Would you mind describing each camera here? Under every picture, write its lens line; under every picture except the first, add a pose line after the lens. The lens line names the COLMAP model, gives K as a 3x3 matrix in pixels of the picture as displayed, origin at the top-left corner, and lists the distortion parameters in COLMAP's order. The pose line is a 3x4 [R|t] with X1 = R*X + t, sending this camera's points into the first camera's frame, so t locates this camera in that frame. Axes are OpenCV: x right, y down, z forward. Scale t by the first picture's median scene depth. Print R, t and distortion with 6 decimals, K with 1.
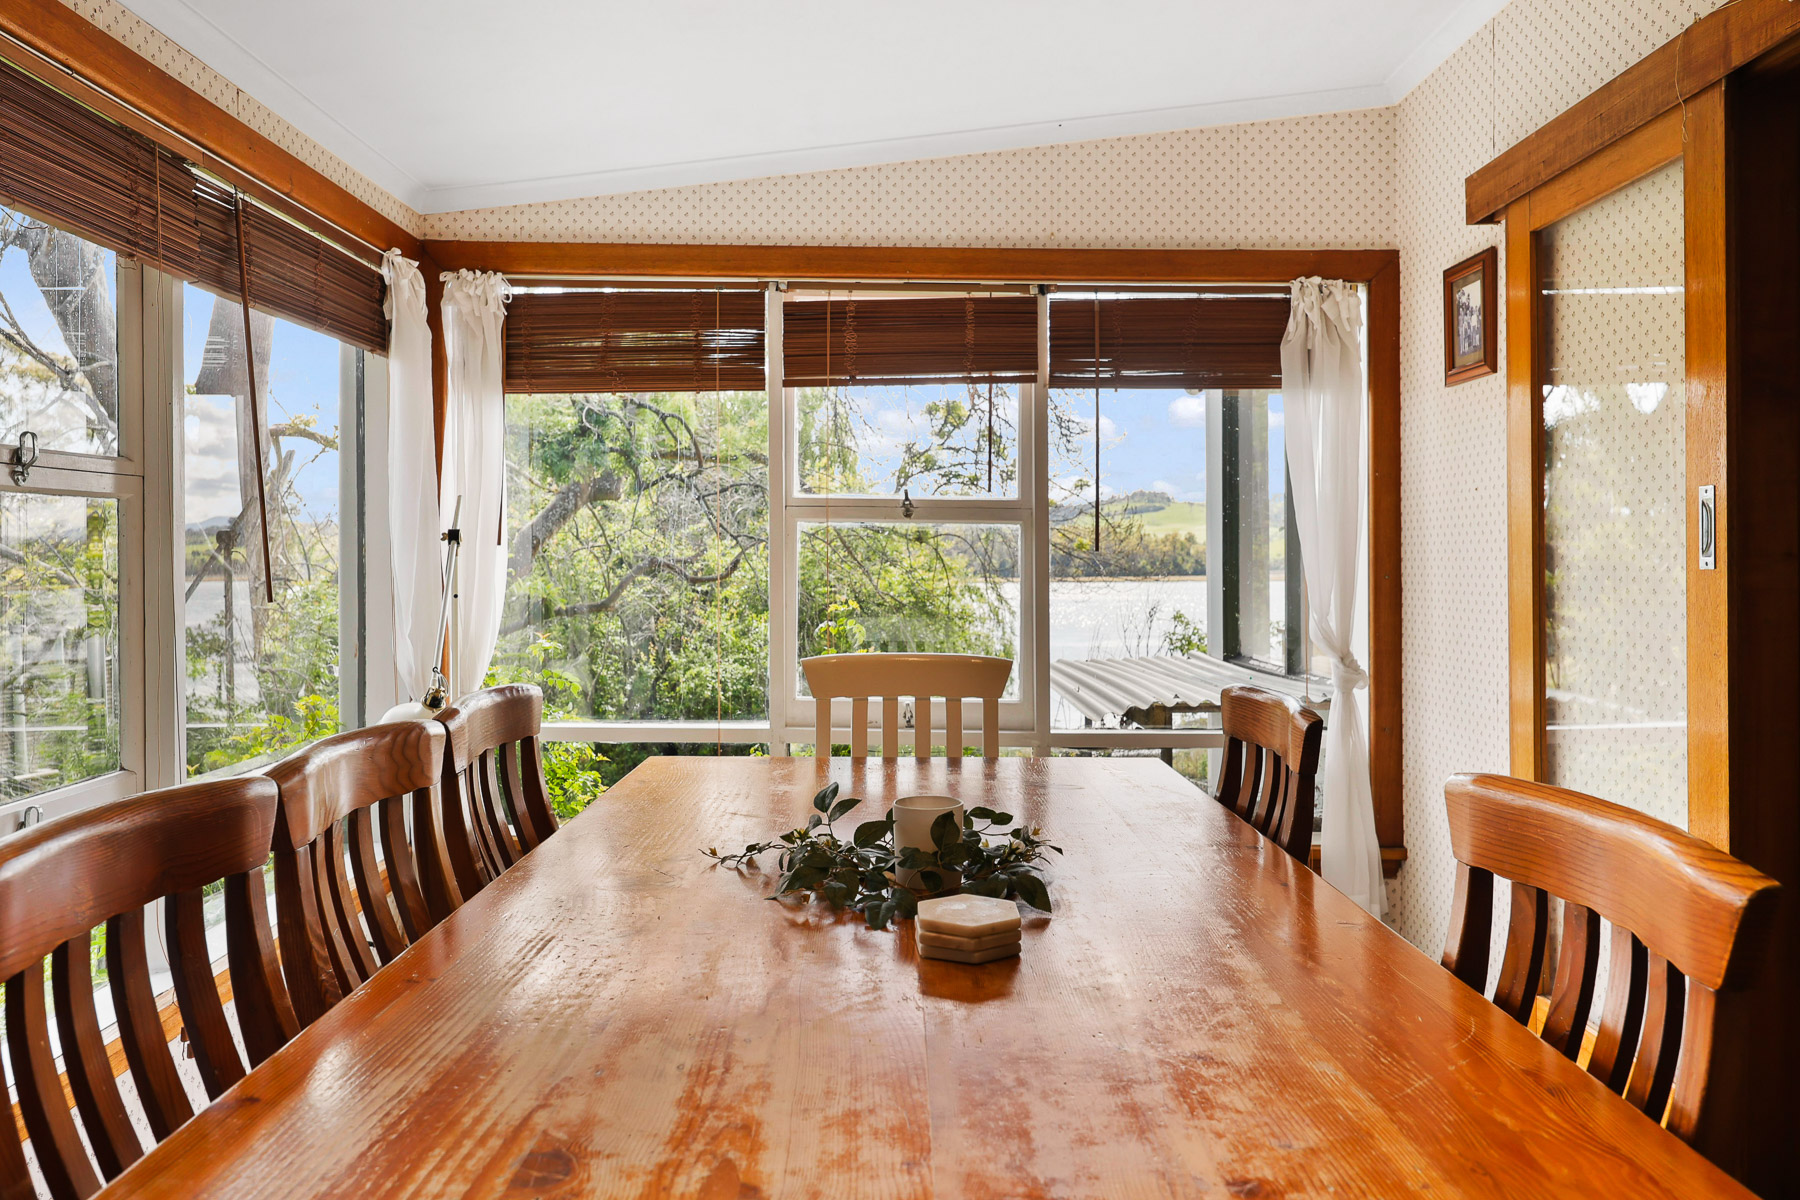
lens RADIAL K [[1241.7, 0, 908.3], [0, 1241.7, 583.5], [0, 0, 1]] dist [0.000534, -0.004998]
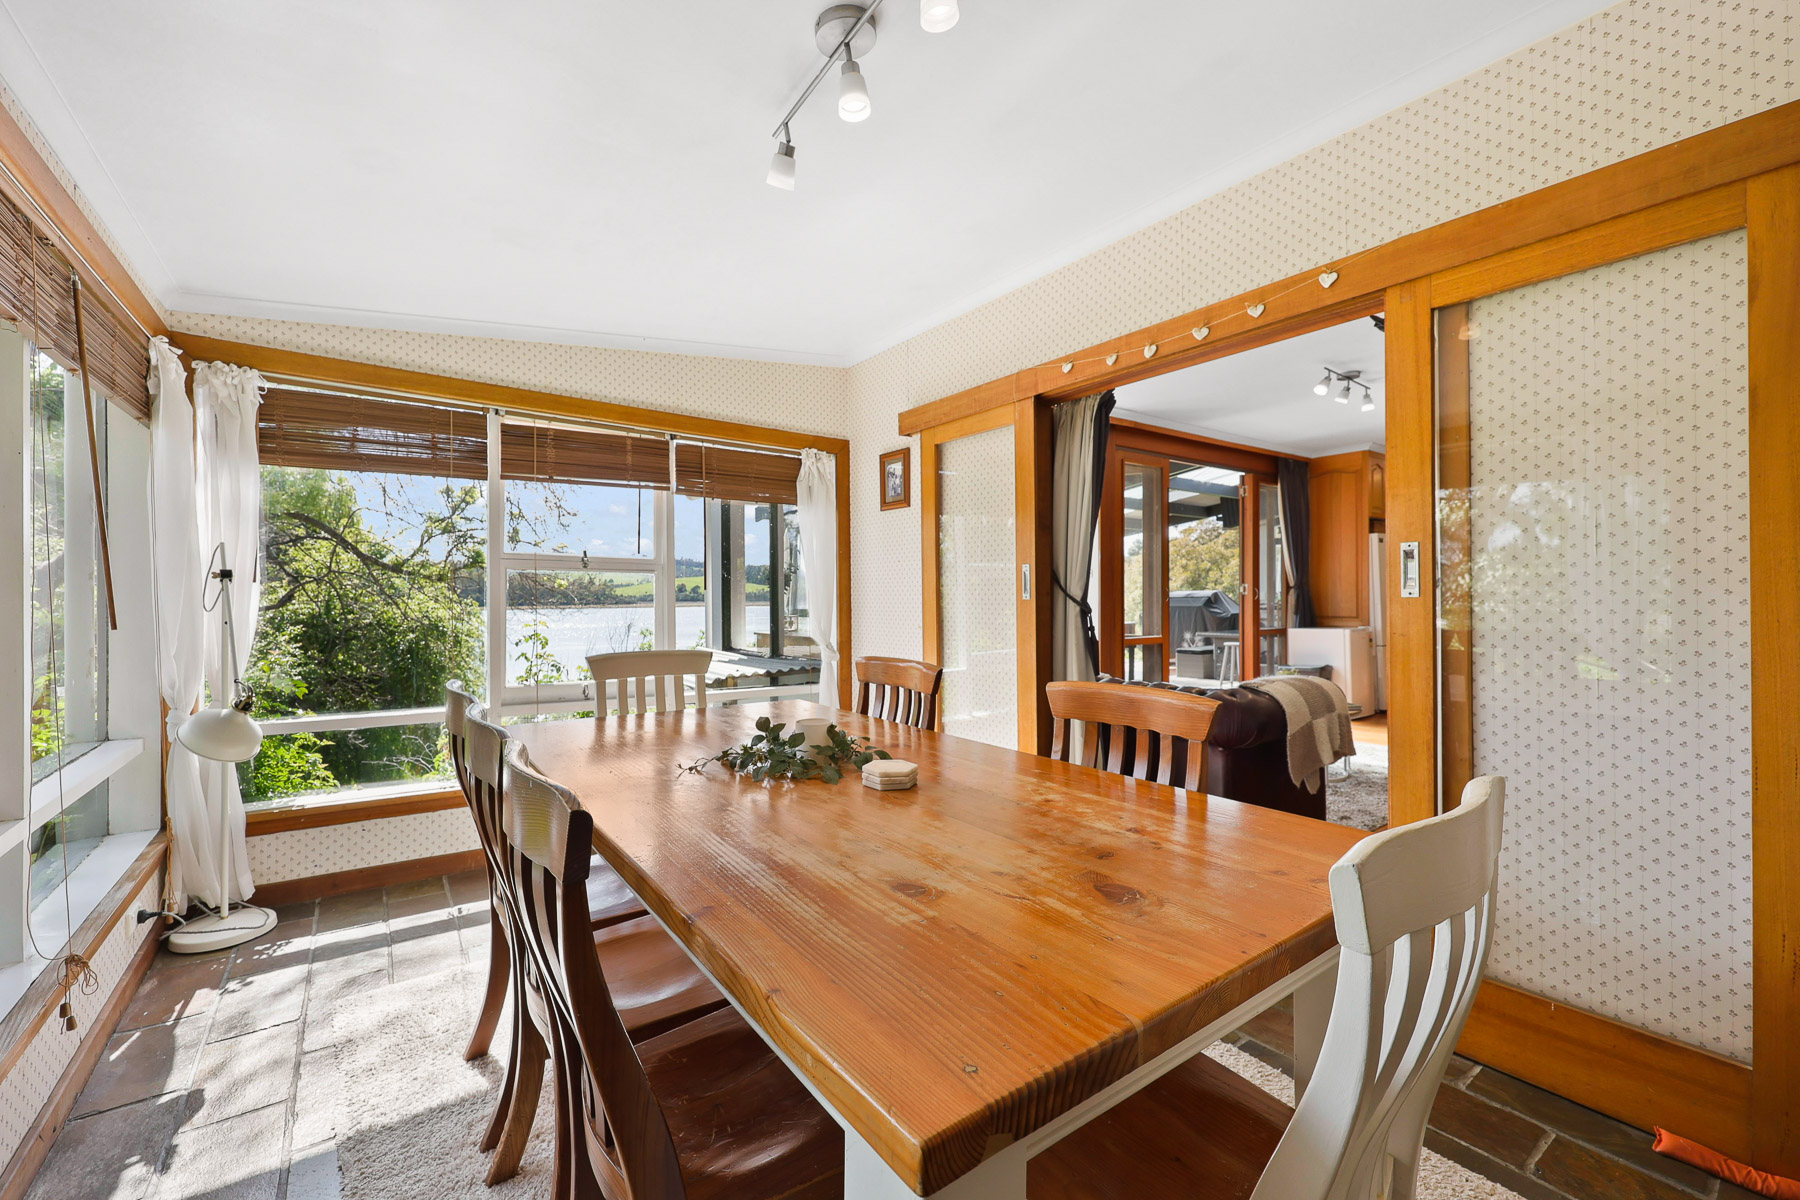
lens RADIAL K [[728.1, 0, 900.9], [0, 728.1, 597.6], [0, 0, 1]] dist [0.000817, -0.001295]
pose [[0.808955, -0.000301, 0.587871, -0.230451], [0.009459, 0.999877, -0.012504, 0.000627], [-0.587795, 0.015676, 0.808858, 0.005439]]
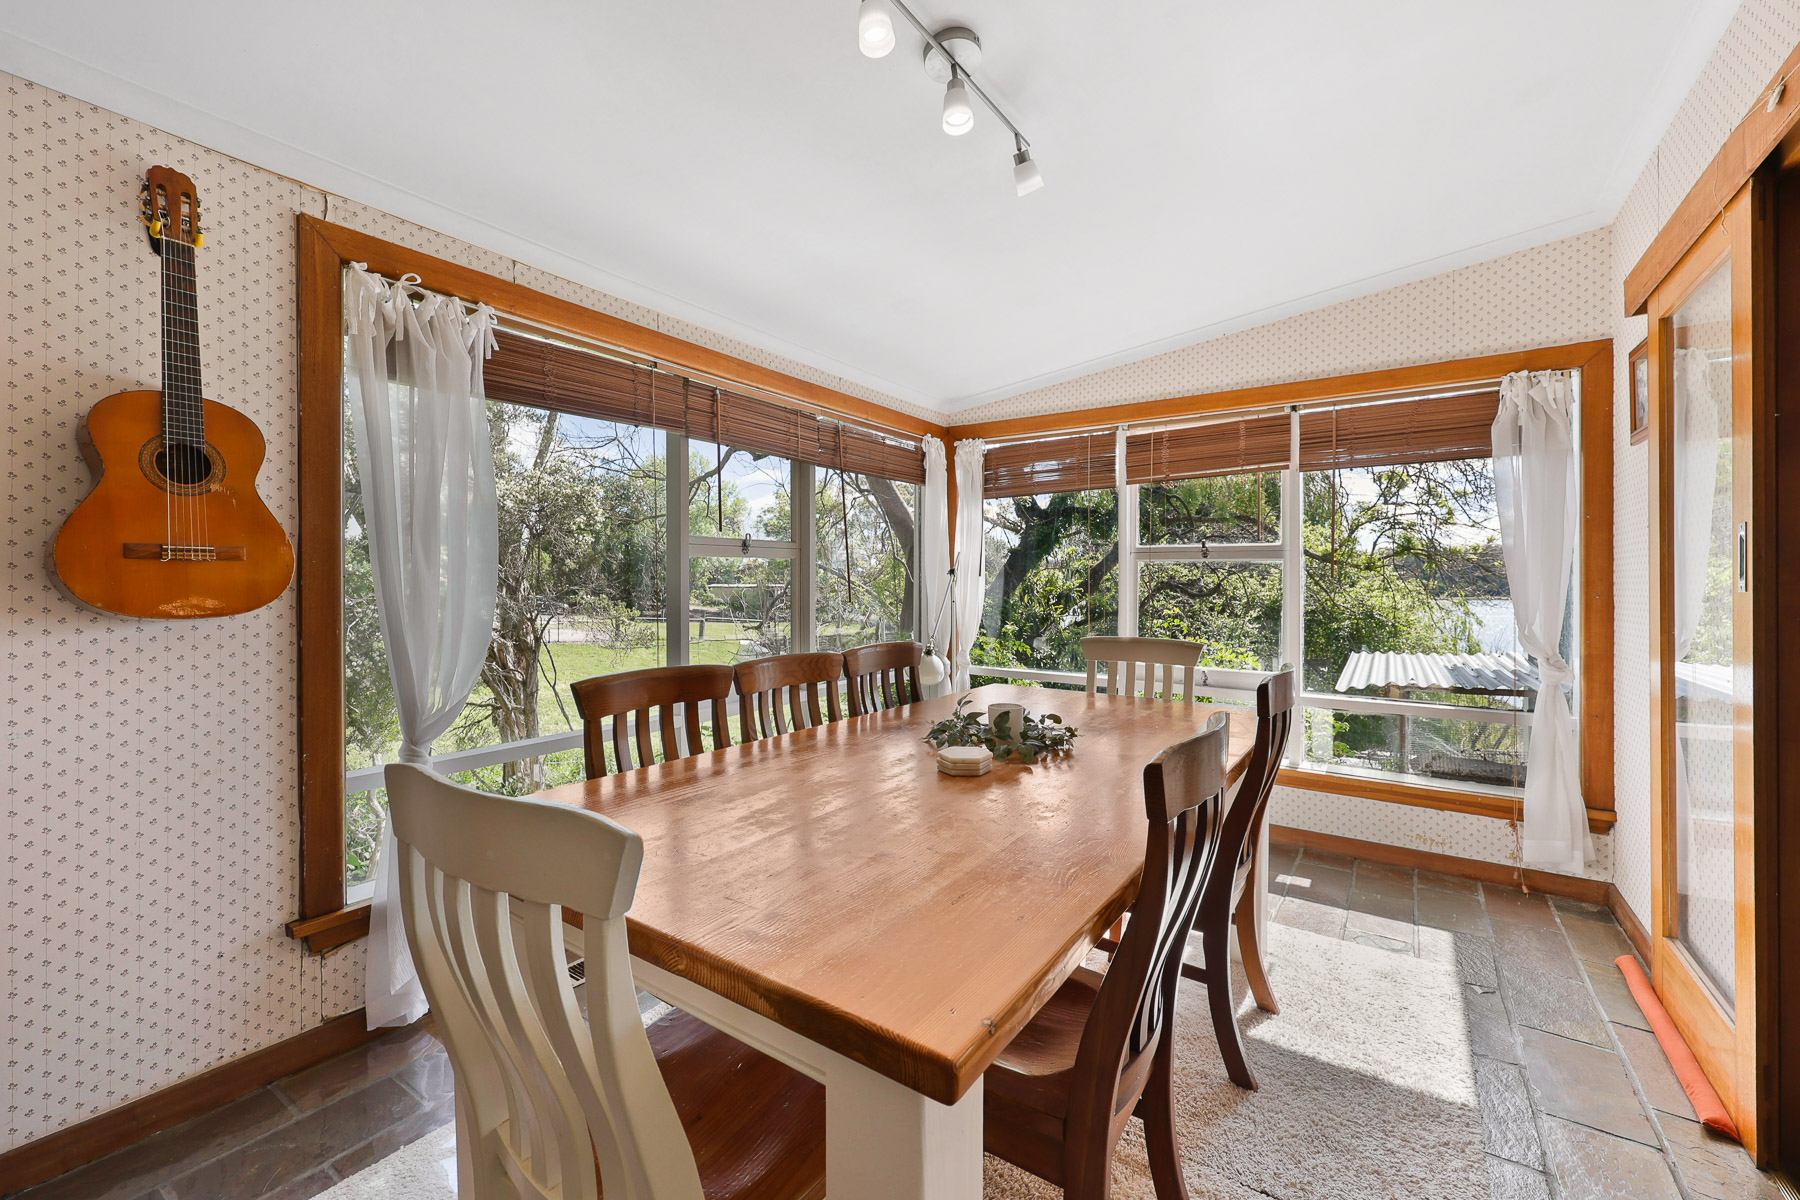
lens RADIAL K [[728.1, 0, 899.7], [0, 728.1, 597.1], [0, 0, 1]] dist [0.000817, -0.001295]
pose [[0.816593, 0.010411, -0.577120, 0.235945], [-0.010310, 0.999941, 0.003451, -0.000268], [0.577122, 0.003132, 0.816652, -0.022426]]
